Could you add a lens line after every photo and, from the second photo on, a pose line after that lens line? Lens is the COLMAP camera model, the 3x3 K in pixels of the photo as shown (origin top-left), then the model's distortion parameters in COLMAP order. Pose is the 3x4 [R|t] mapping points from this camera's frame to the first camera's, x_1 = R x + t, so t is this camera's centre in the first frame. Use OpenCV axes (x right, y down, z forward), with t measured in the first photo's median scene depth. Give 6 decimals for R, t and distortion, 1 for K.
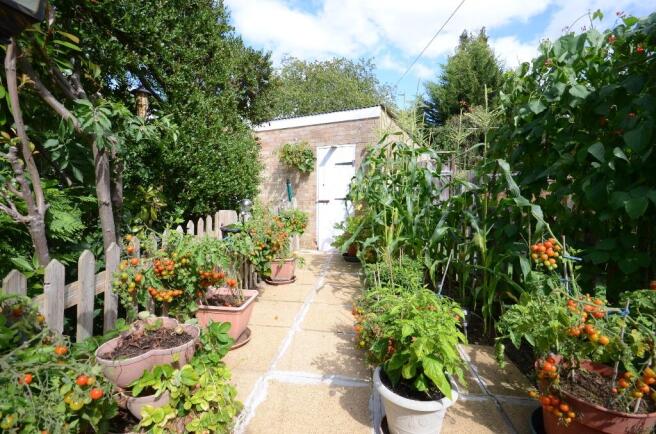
lens RADIAL K [[304.6, 0, 328.0], [0, 304.6, 217.0], [0, 0, 1]] dist [-0.000418, 0.000070]
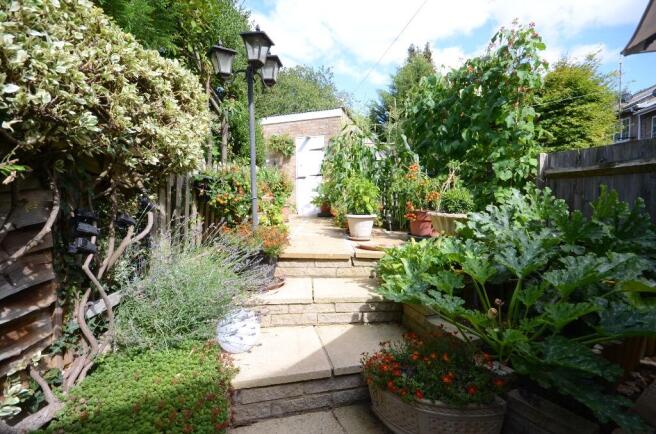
lens RADIAL K [[304.6, 0, 328.0], [0, 304.6, 217.0], [0, 0, 1]] dist [-0.000418, 0.000070]
pose [[0.991187, -0.018427, 0.131179, -0.078860], [0.019880, 0.999755, -0.009780, 0.141147], [-0.130966, 0.012302, 0.991310, -0.363056]]
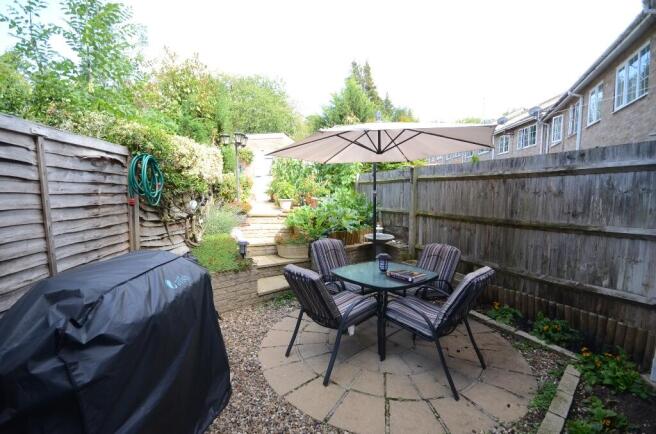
lens RADIAL K [[280.3, 0, 328.0], [0, 280.3, 217.0], [0, 0, 1]] dist [-0.001126, -0.007976]
pose [[0.960252, -0.028390, 0.277688, -0.096182], [0.020737, 0.999321, 0.030458, 0.175387], [-0.278364, -0.023489, 0.960188, -0.966023]]
